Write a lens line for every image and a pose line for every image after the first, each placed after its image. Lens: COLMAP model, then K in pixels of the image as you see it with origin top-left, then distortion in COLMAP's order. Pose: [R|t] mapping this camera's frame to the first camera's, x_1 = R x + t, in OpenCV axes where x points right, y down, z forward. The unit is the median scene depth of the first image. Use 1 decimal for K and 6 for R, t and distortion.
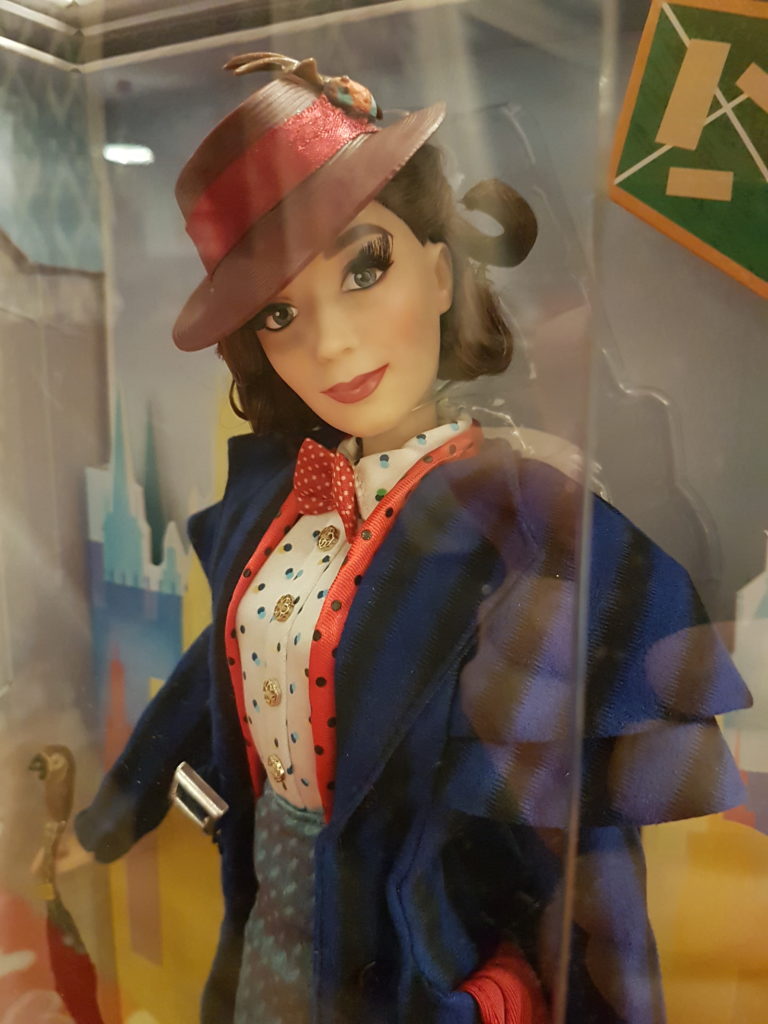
lens RADIAL K [[899.5, 0, 384.0], [0, 899.5, 512.0], [0, 0, 1]] dist [0.139562, -0.295767]
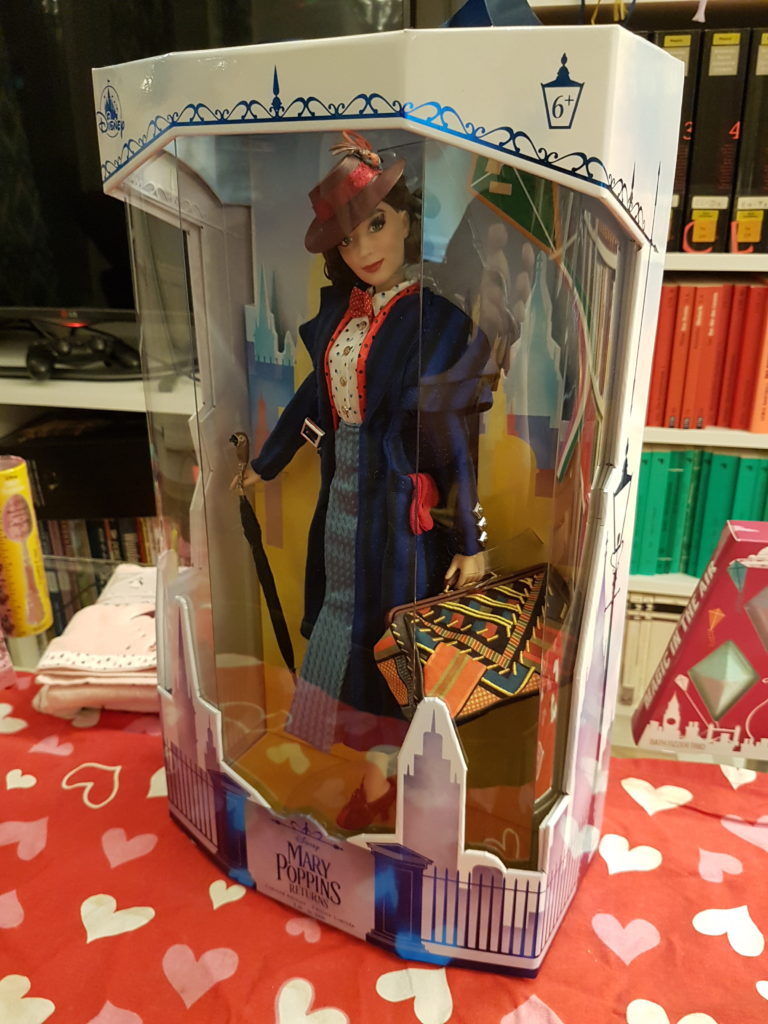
lens RADIAL K [[778.9, 0, 379.4], [0, 778.9, 482.4], [0, 0, 1]] dist [0.158680, -0.326092]
pose [[0.999404, 0.007815, -0.033616, 0.067256], [-0.002904, 0.989613, 0.143729, 0.150801], [0.034390, -0.143546, 0.989046, -1.328577]]
